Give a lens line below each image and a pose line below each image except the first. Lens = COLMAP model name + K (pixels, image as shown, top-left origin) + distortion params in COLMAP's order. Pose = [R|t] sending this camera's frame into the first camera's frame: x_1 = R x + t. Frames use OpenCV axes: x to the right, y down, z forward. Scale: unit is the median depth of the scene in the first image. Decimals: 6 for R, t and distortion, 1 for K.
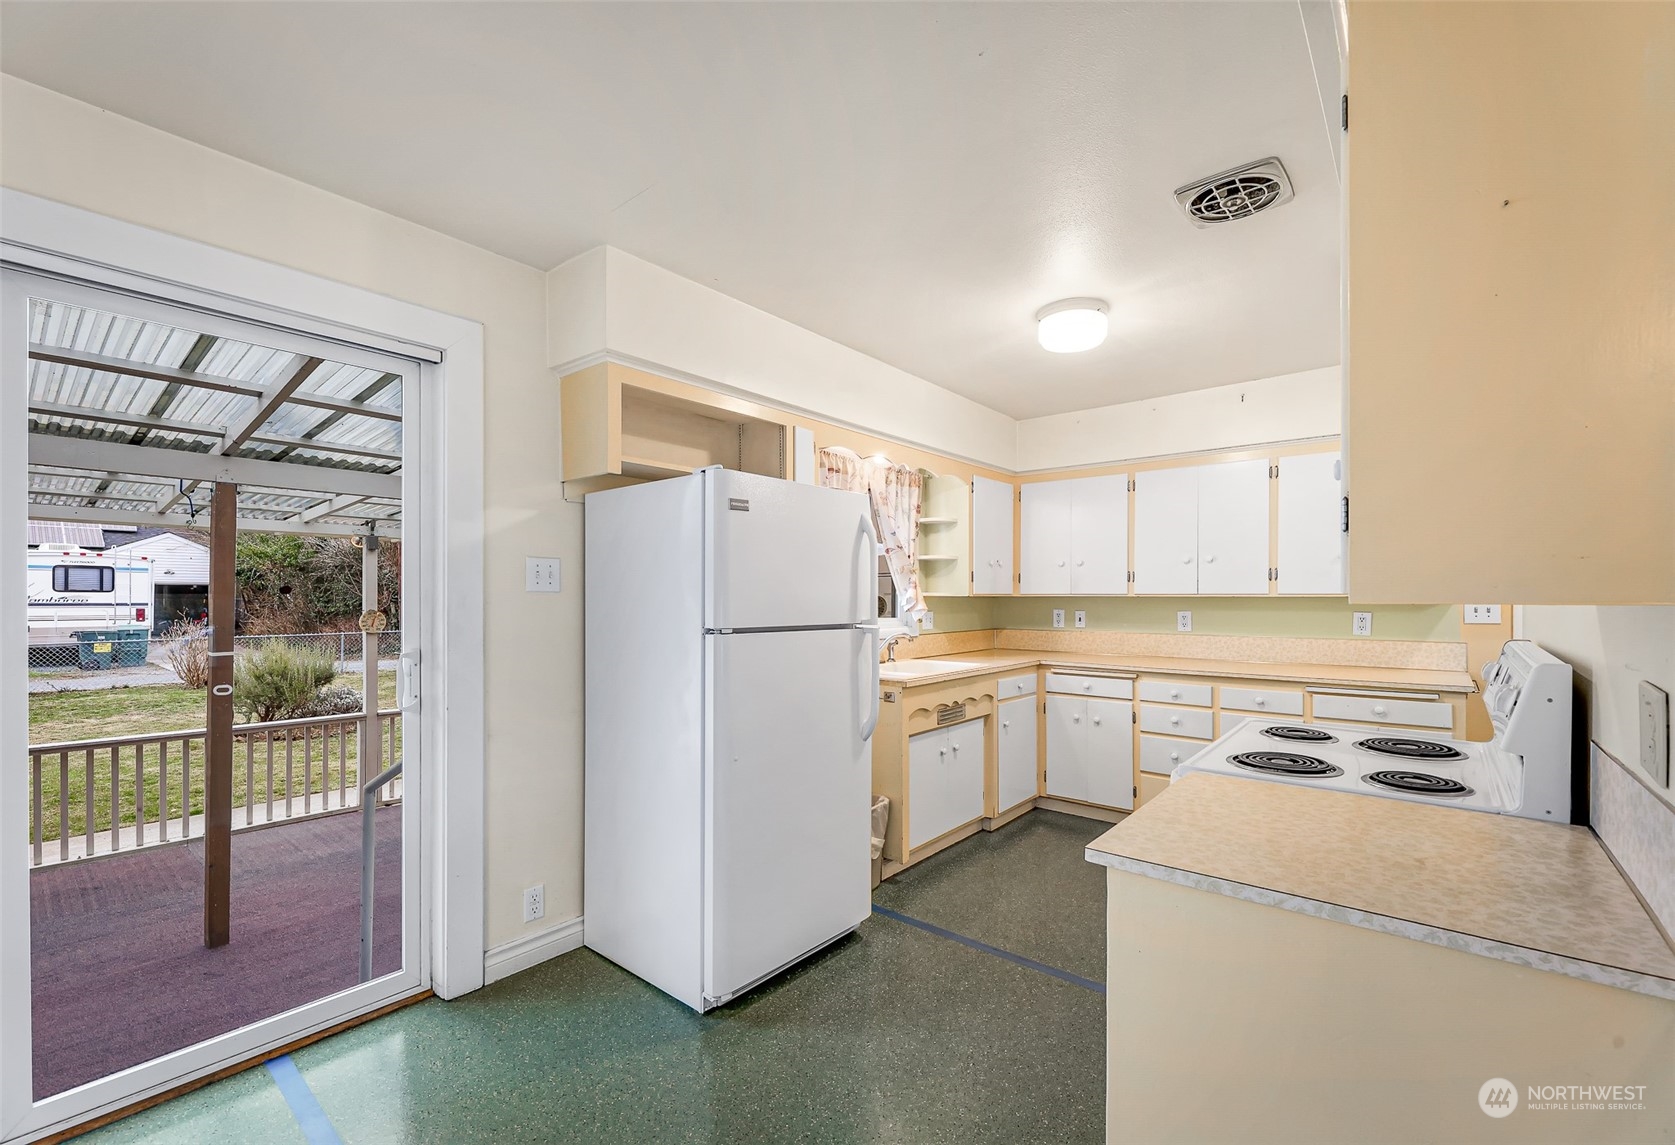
lens RADIAL K [[721.6, 0, 876.1], [0, 721.6, 599.6], [0, 0, 1]] dist [0.000275, 0.000339]
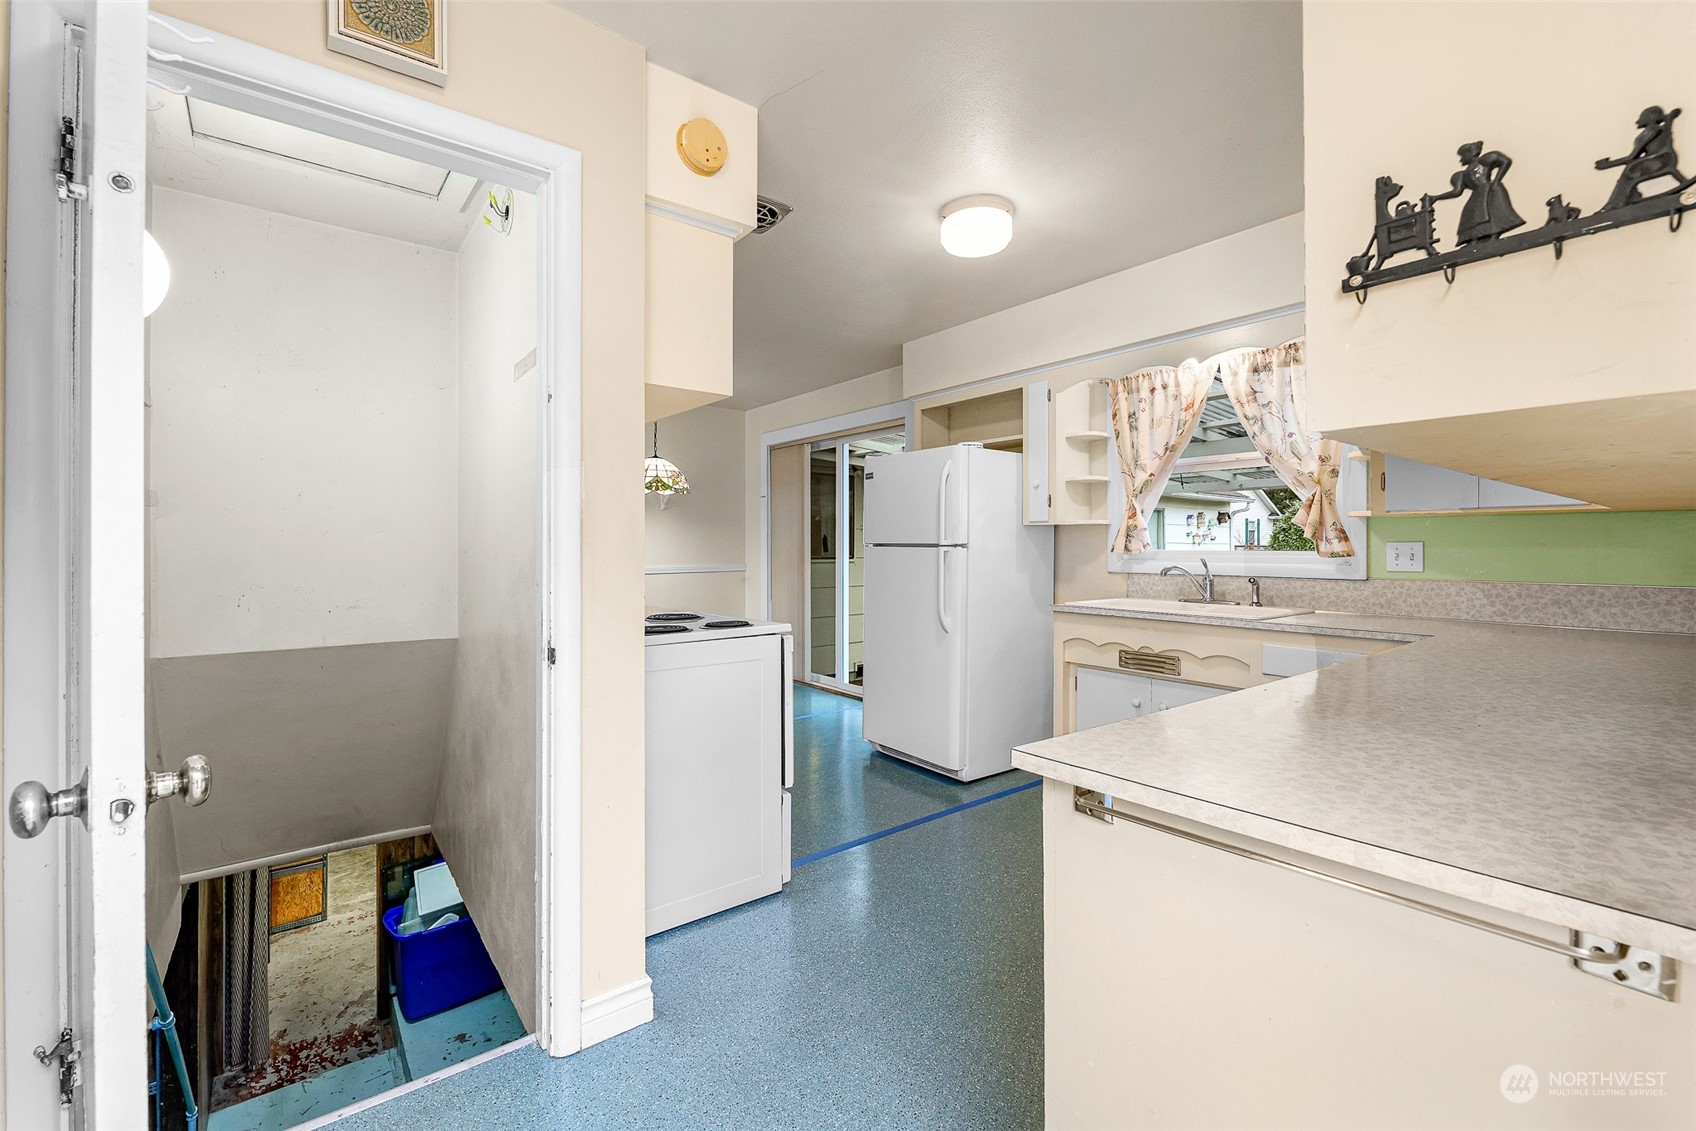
lens RADIAL K [[720.8, 0, 848.9], [0, 720.8, 542.5], [0, 0, 1]] dist [0.000028, -0.000001]
pose [[-0.233385, -0.000655, -0.972384, 0.910897], [-0.003368, 0.999994, 0.000135, 0.022077], [0.972379, 0.003307, -0.233386, 0.796926]]
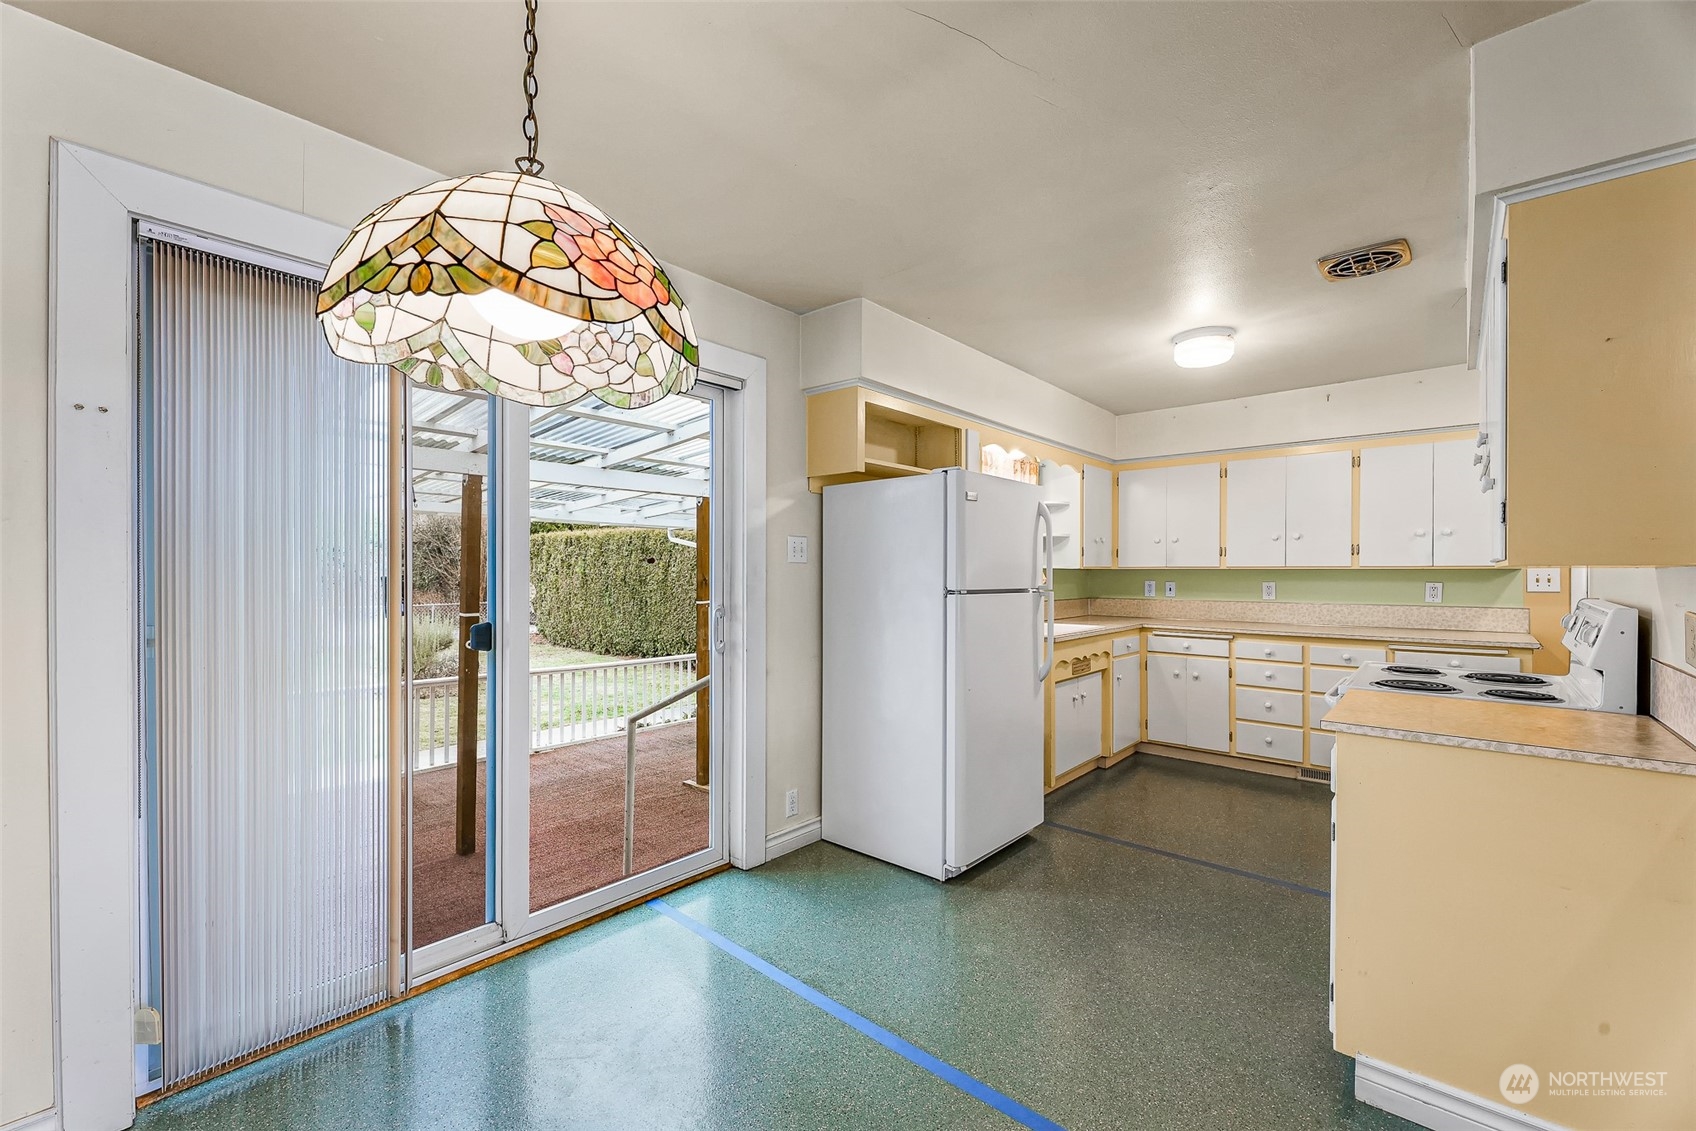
lens RADIAL K [[727.9, 0, 846.5], [0, 727.9, 576.6], [0, 0, 1]] dist [-0.000867, -0.000745]
pose [[0.999080, 0.001196, -0.042859, -0.216614], [-0.001162, 0.999999, 0.000828, 0.008532], [0.042860, -0.000778, 0.999081, -0.203664]]
